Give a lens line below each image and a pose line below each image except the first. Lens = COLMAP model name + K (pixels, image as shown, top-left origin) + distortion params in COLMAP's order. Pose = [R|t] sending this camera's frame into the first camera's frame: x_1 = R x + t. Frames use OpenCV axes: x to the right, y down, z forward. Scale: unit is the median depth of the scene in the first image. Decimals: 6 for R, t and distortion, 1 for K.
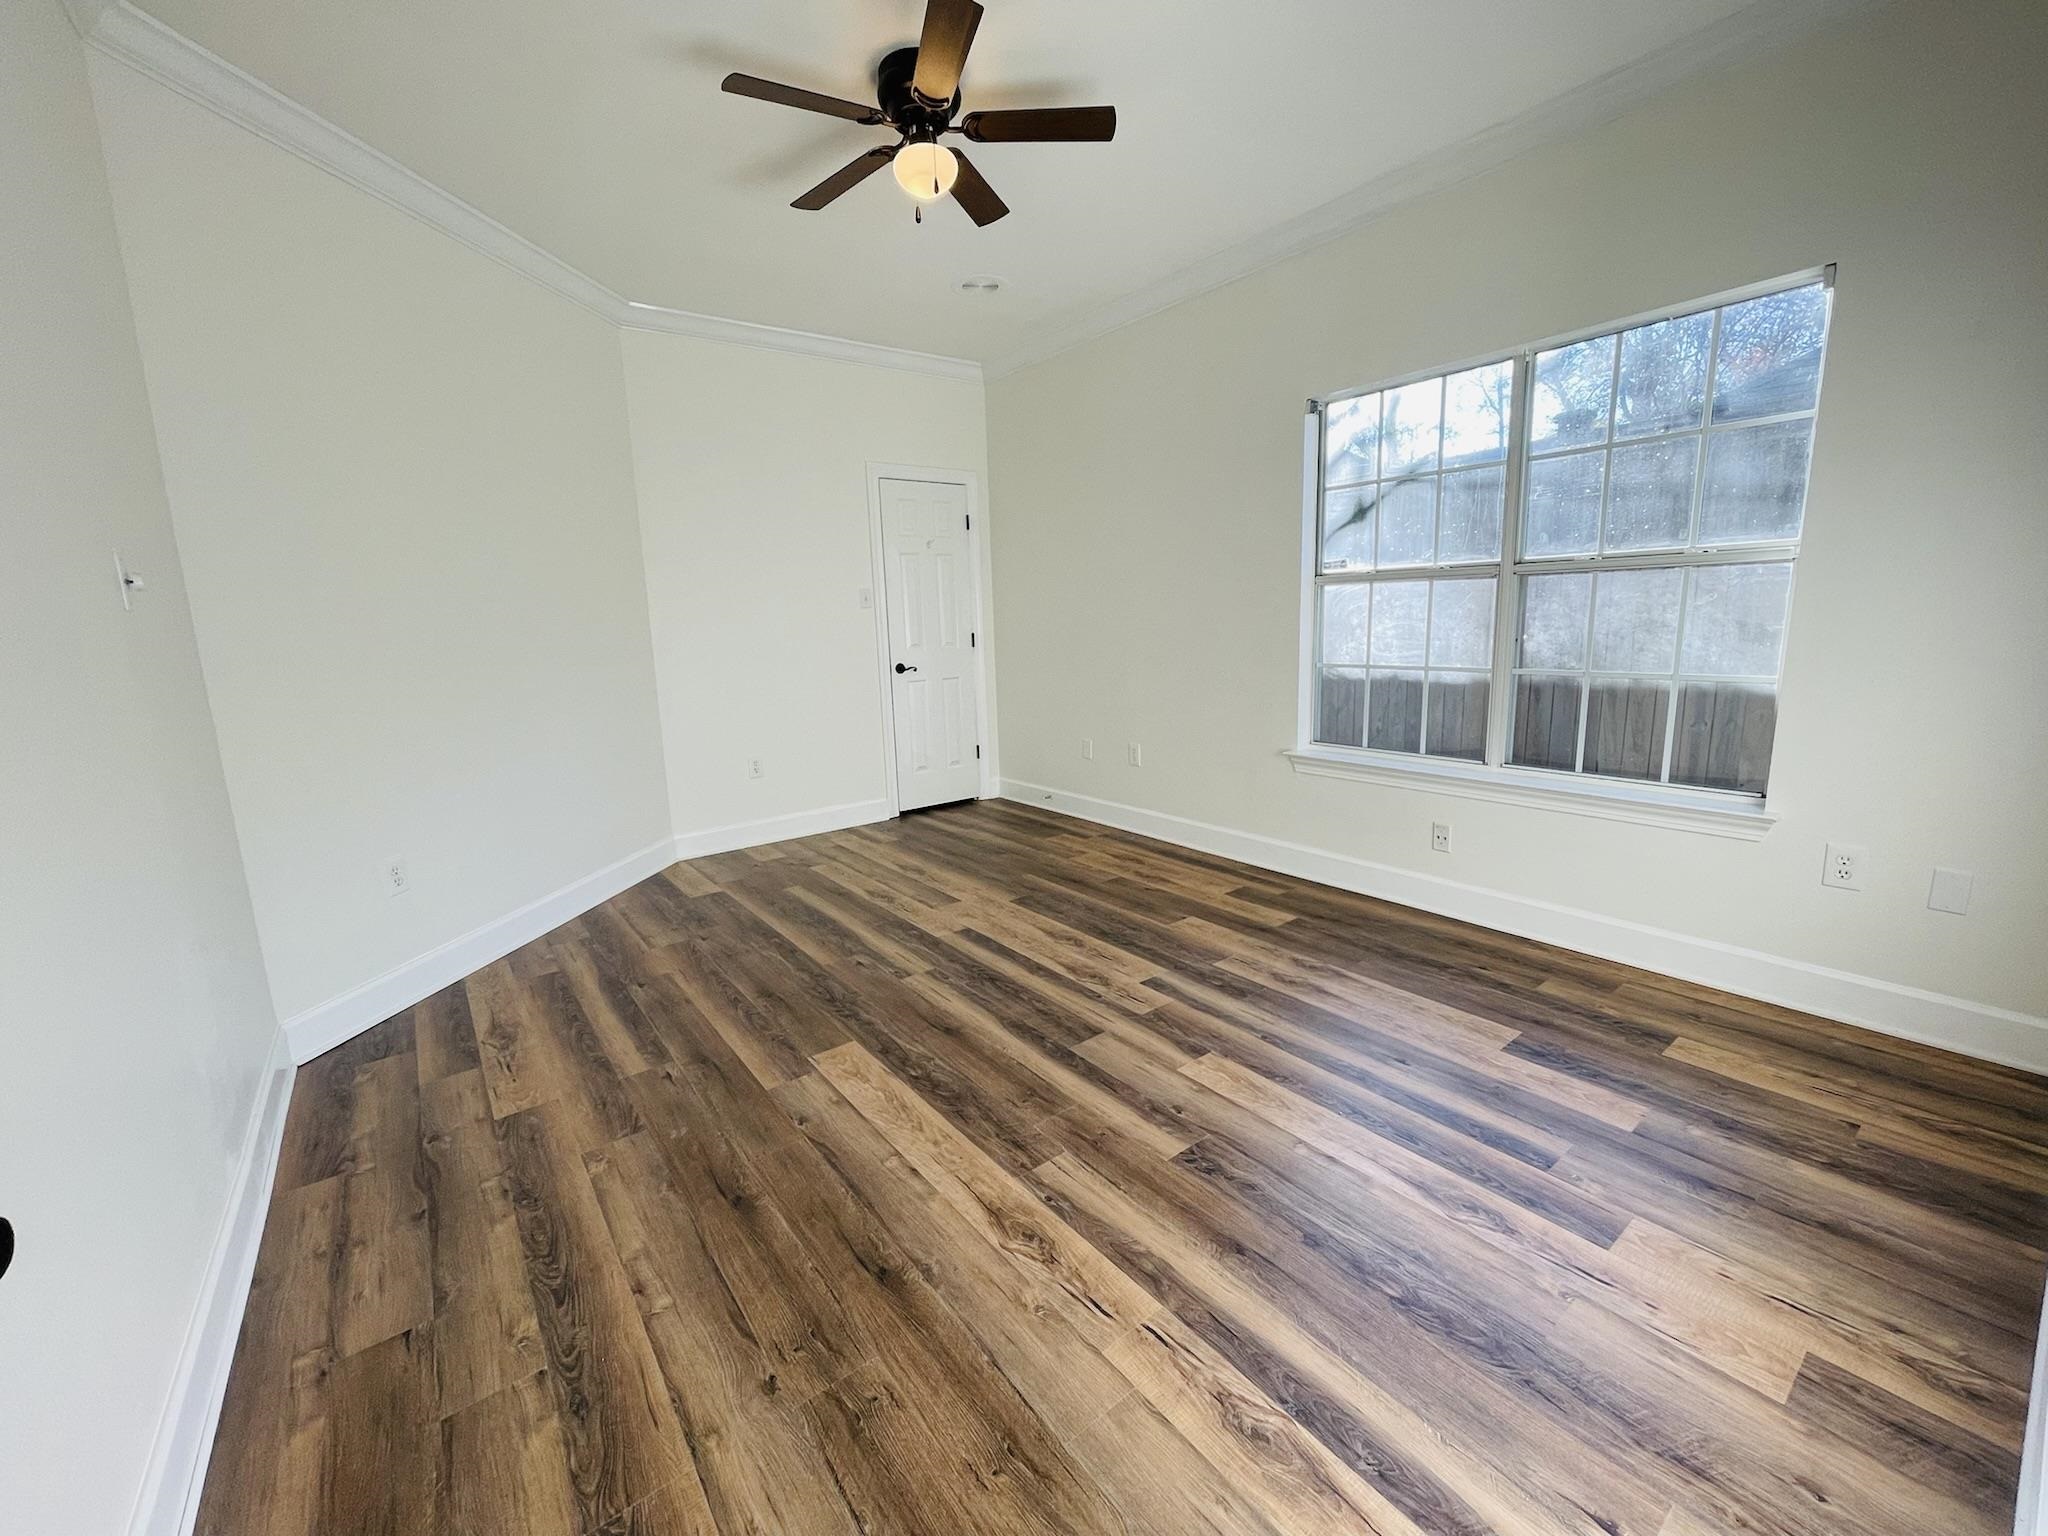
lens RADIAL K [[824.5, 0, 1016.8], [0, 824.5, 760.3], [0, 0, 1]] dist [-0.007209, -0.000224]
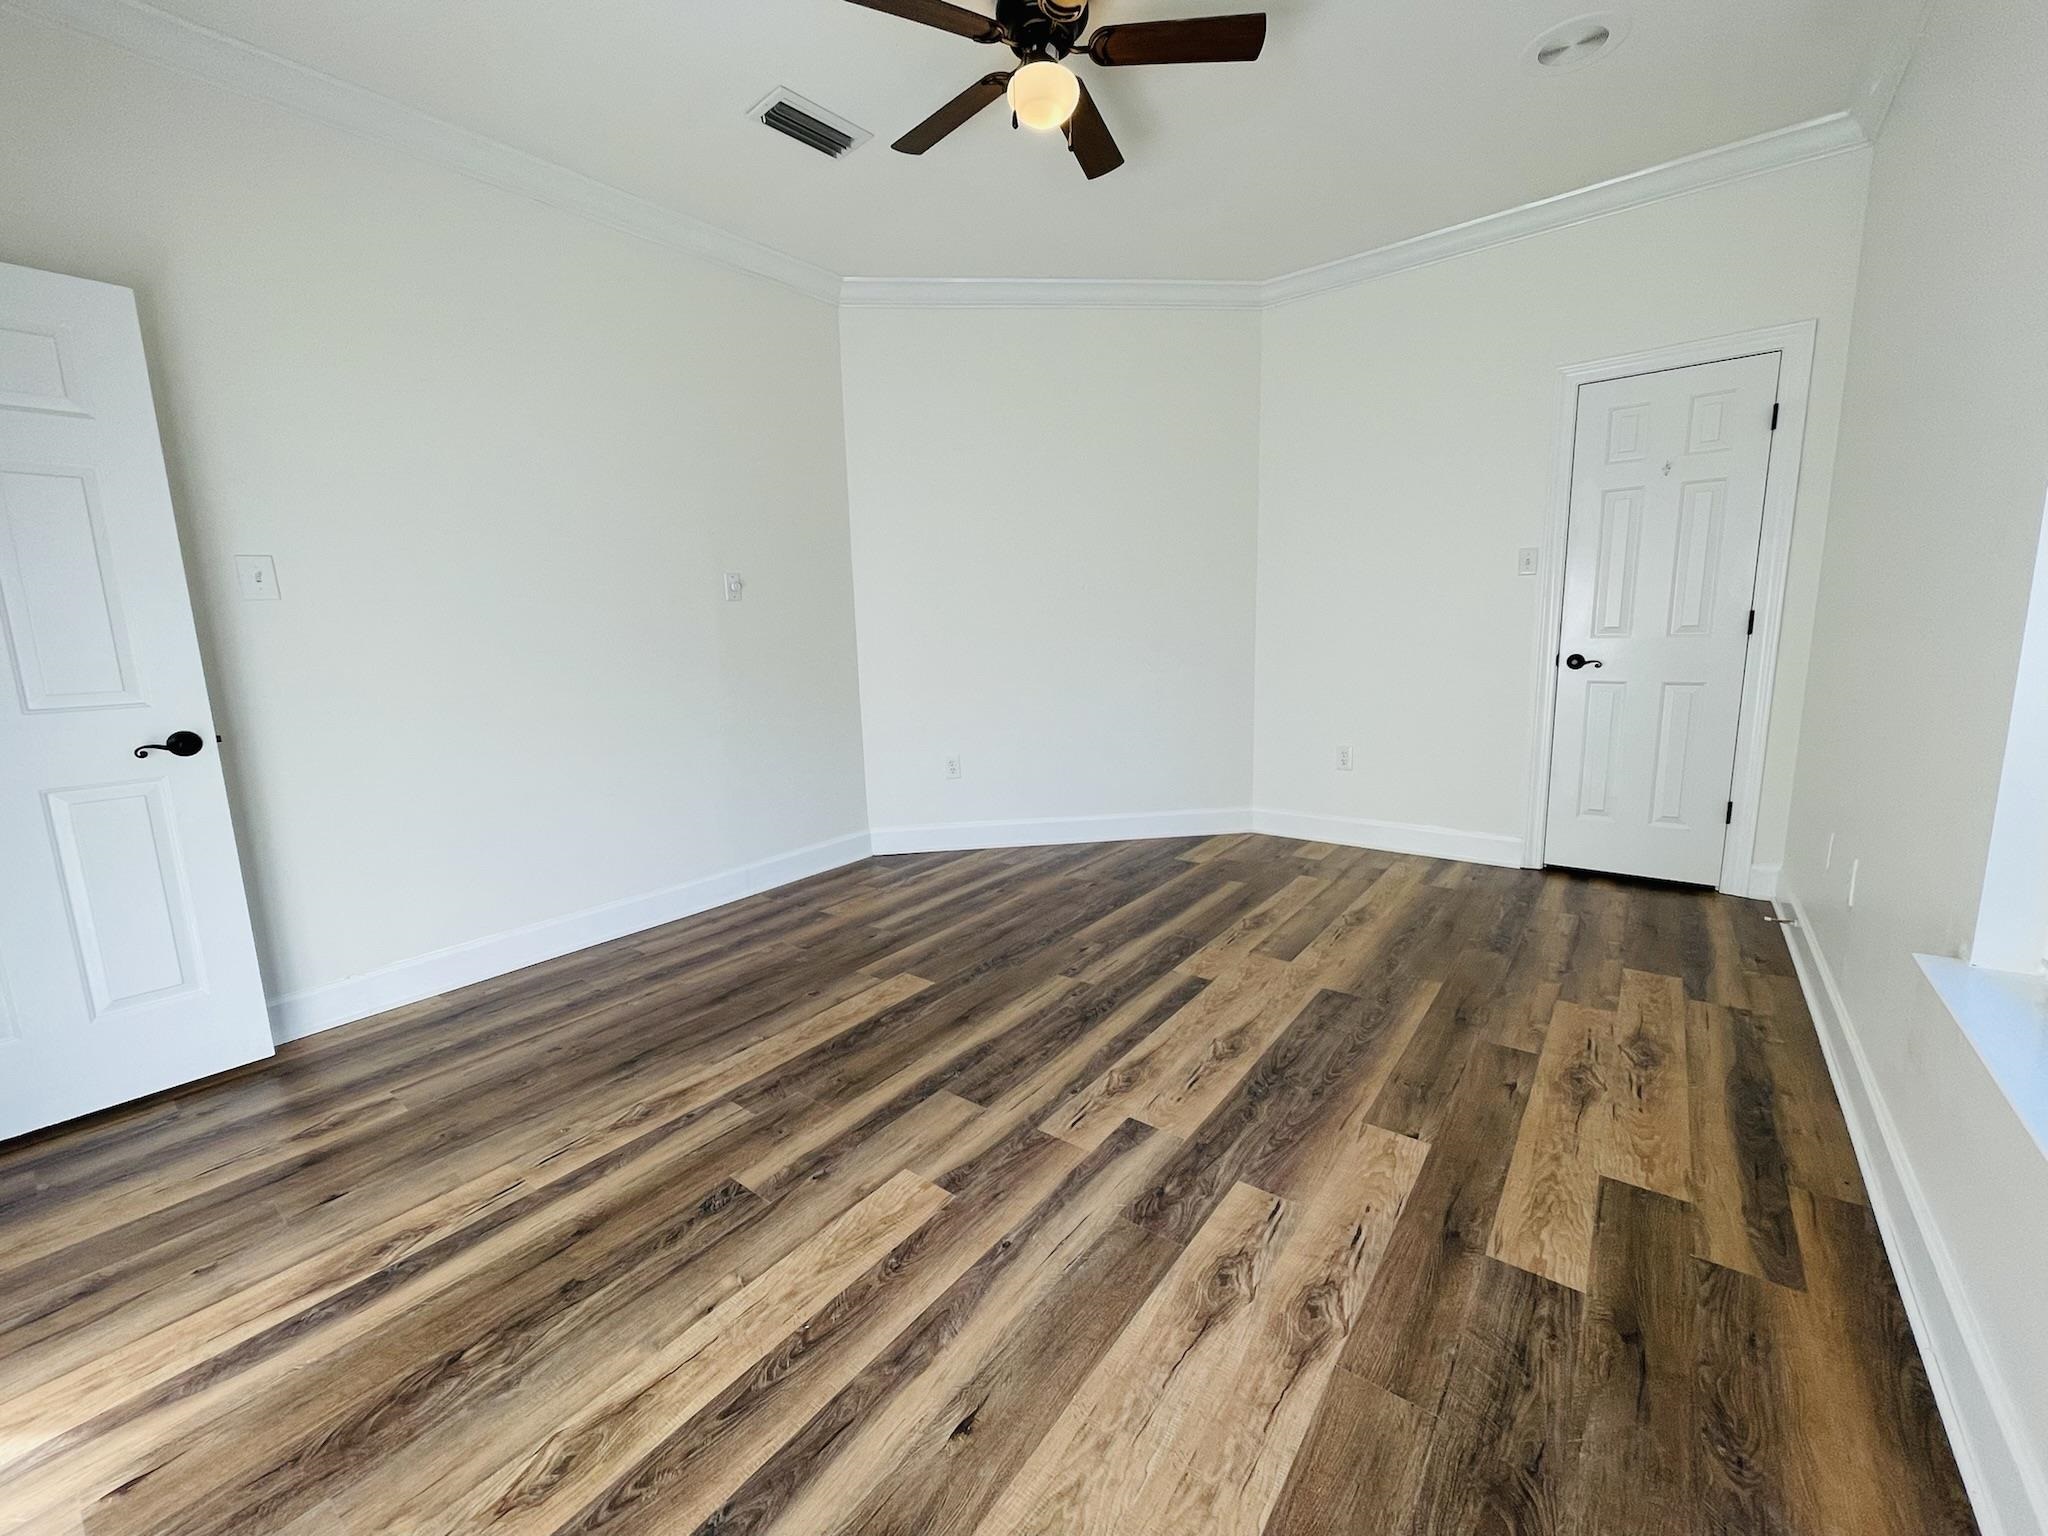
lens RADIAL K [[824.5, 0, 1016.8], [0, 824.5, 760.3], [0, 0, 1]] dist [-0.007209, -0.000224]
pose [[0.262573, 0.186665, -0.946684, 0.712592], [-0.148722, 0.977215, 0.151435, -0.116933], [0.953382, 0.101030, 0.284352, 0.659361]]
